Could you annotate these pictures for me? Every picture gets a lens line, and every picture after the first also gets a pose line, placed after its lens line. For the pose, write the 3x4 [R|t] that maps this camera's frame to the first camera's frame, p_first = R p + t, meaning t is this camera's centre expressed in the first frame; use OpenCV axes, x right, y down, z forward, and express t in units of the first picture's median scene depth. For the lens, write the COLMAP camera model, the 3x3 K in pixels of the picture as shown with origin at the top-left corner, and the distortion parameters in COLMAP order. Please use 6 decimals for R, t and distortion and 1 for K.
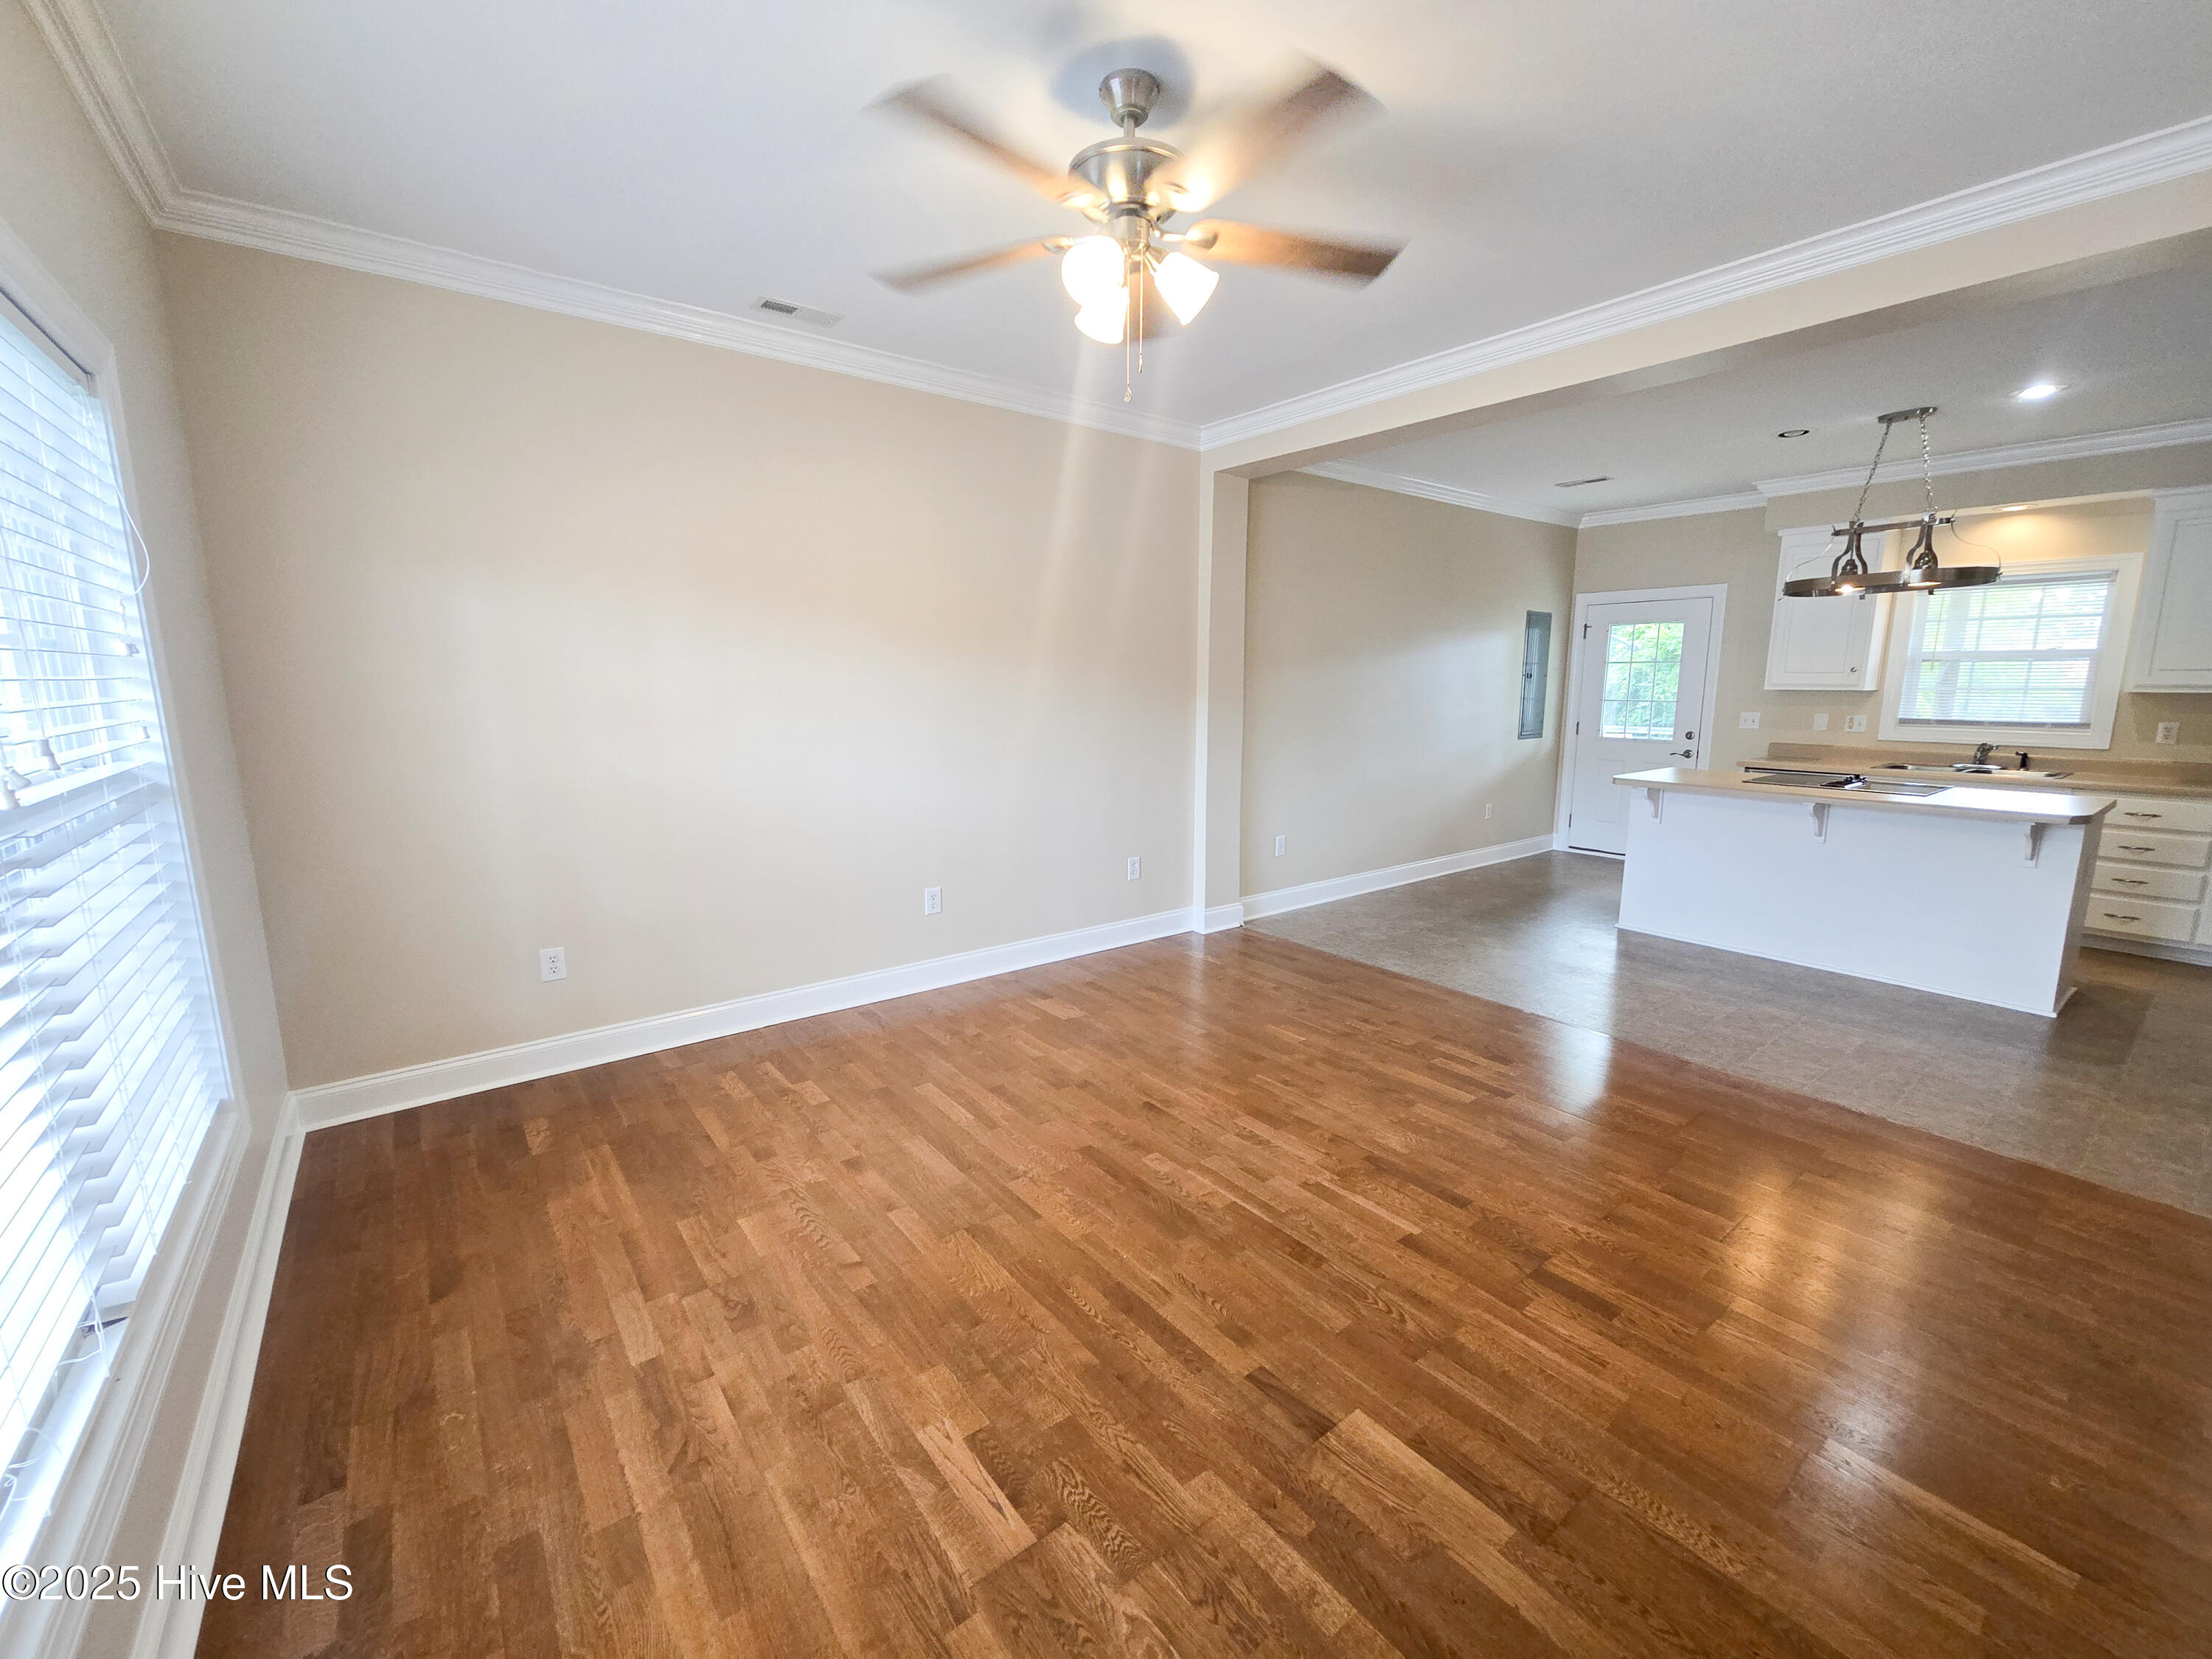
lens RADIAL K [[908.1, 0, 1117.2], [0, 908.1, 831.5], [0, 0, 1]] dist [0.002715, 0.000211]
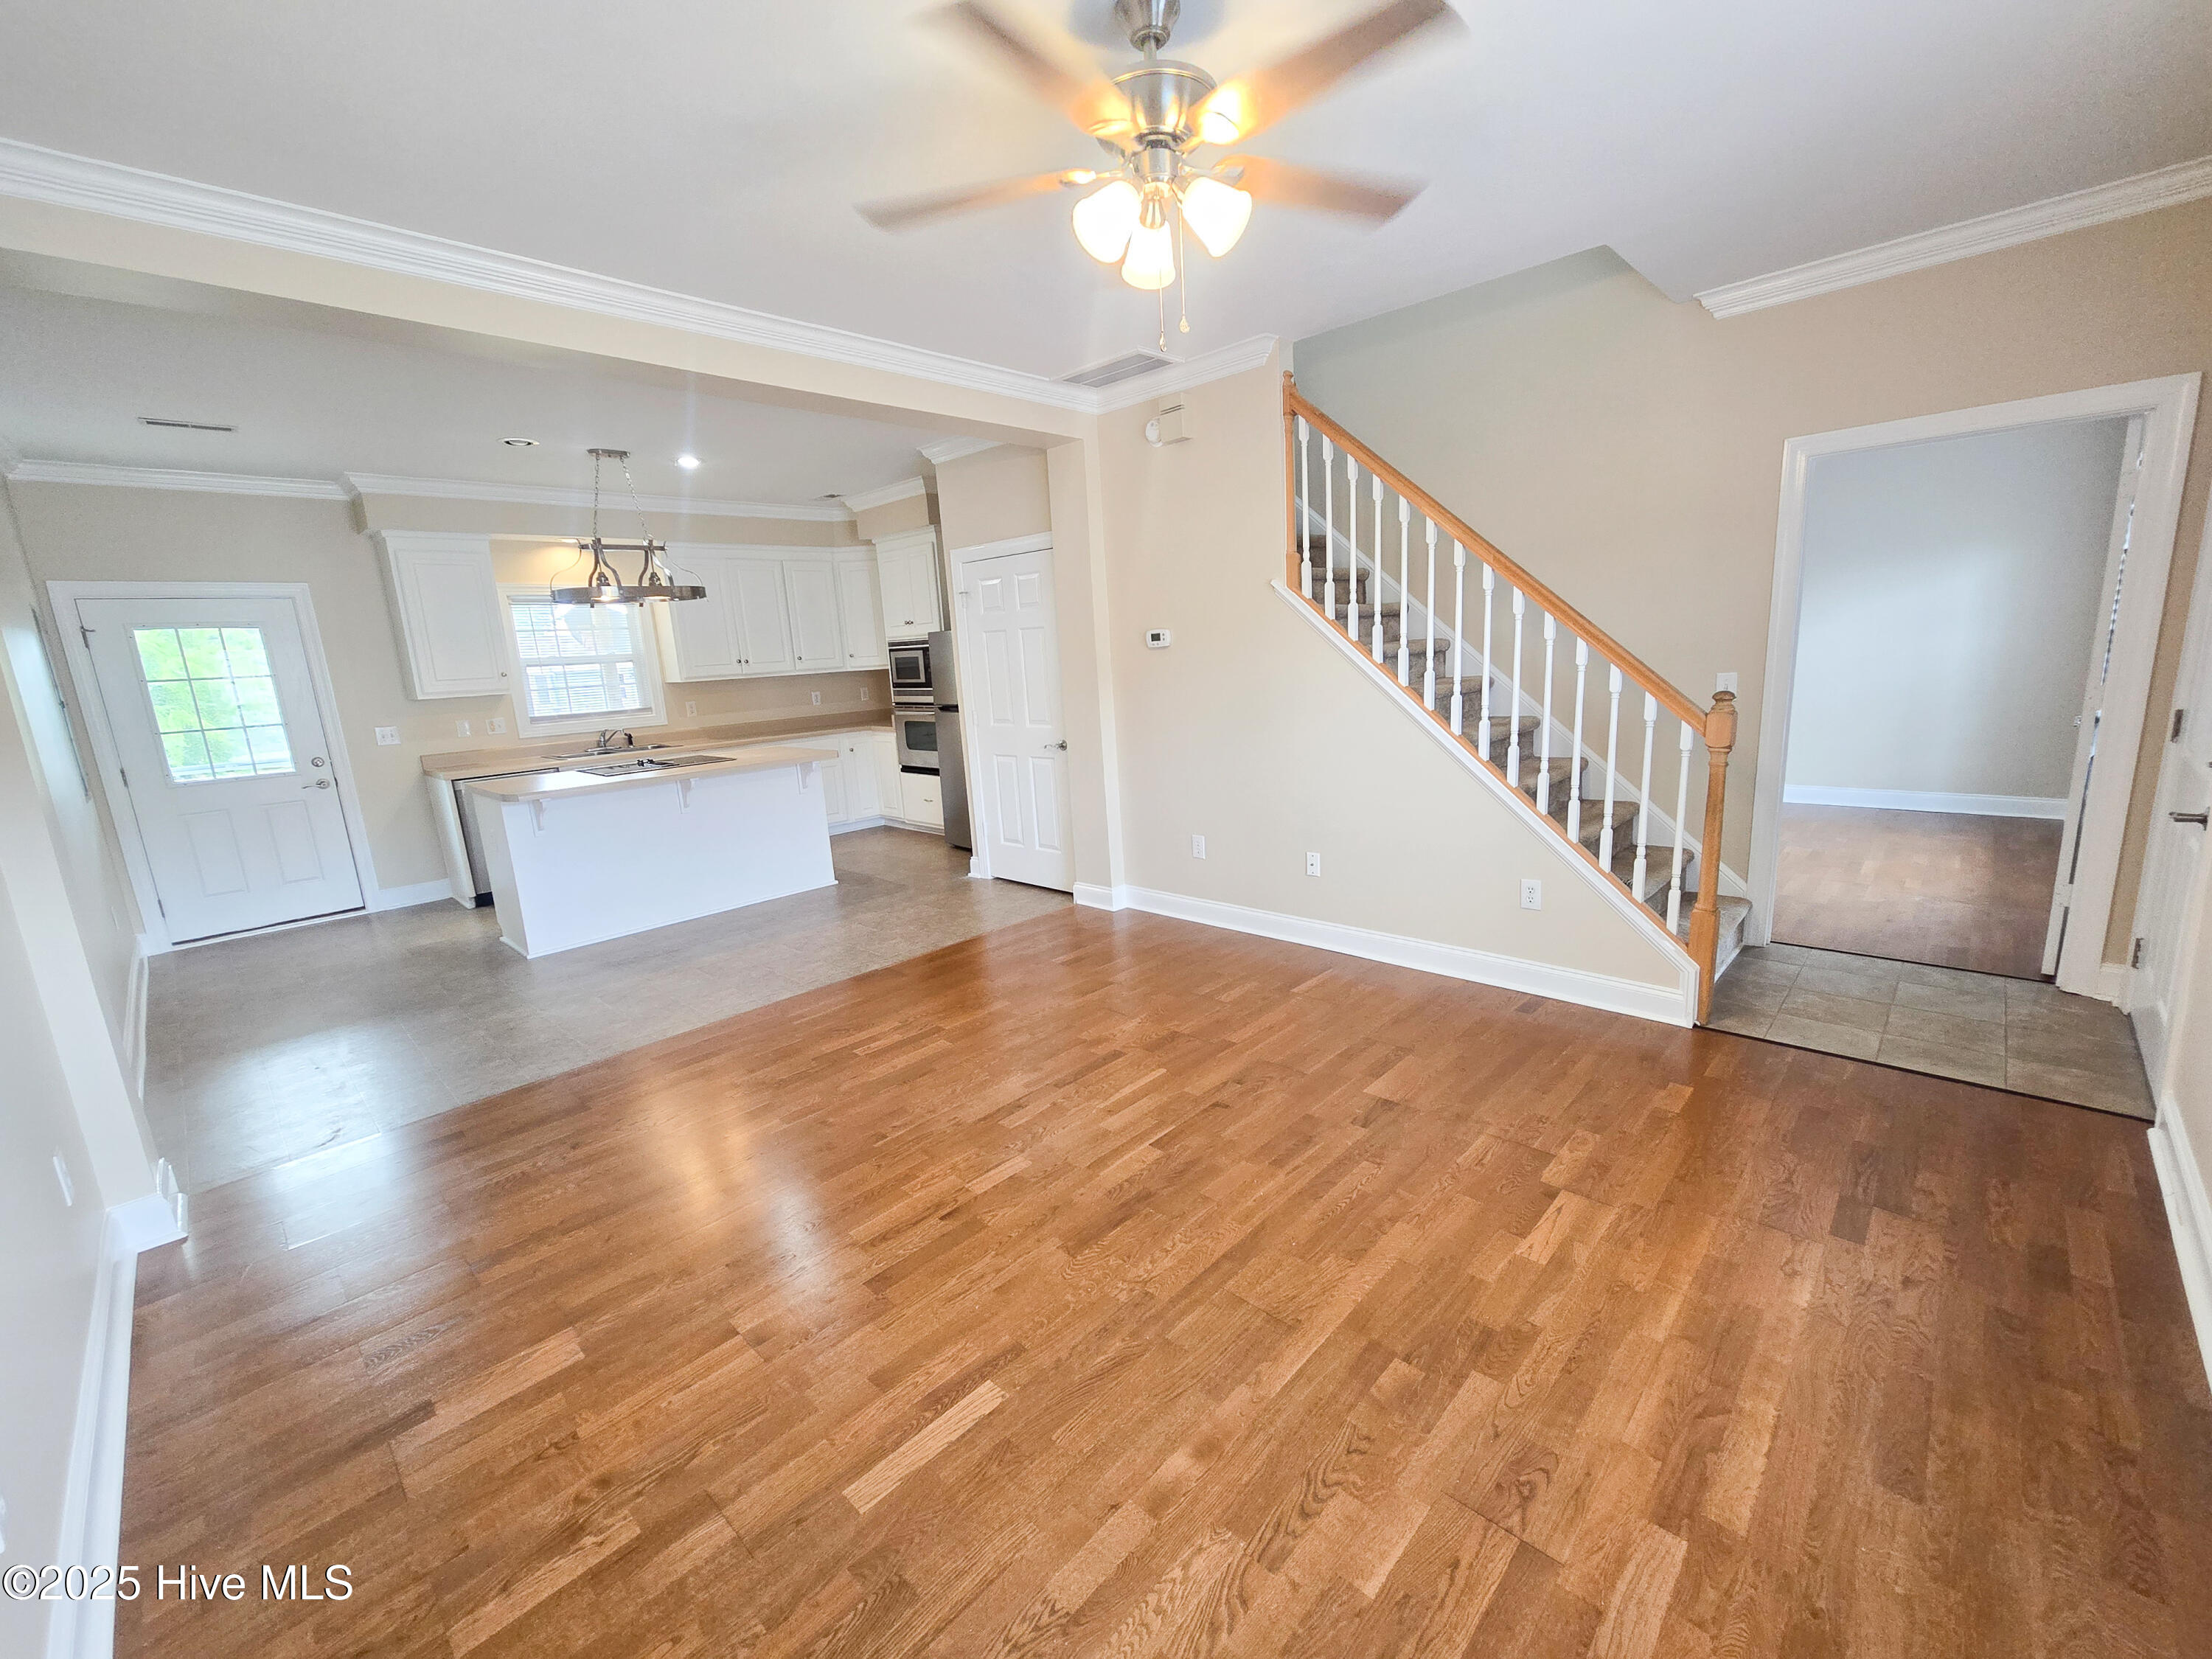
lens RADIAL K [[908.1, 0, 1109.8], [0, 908.1, 830.1], [0, 0, 1]] dist [0.002715, 0.000211]
pose [[-0.140158, -0.188652, 0.971991, -0.459315], [0.220267, 0.951140, 0.216367, -0.100878], [-0.965318, 0.244423, -0.091756, 0.585878]]
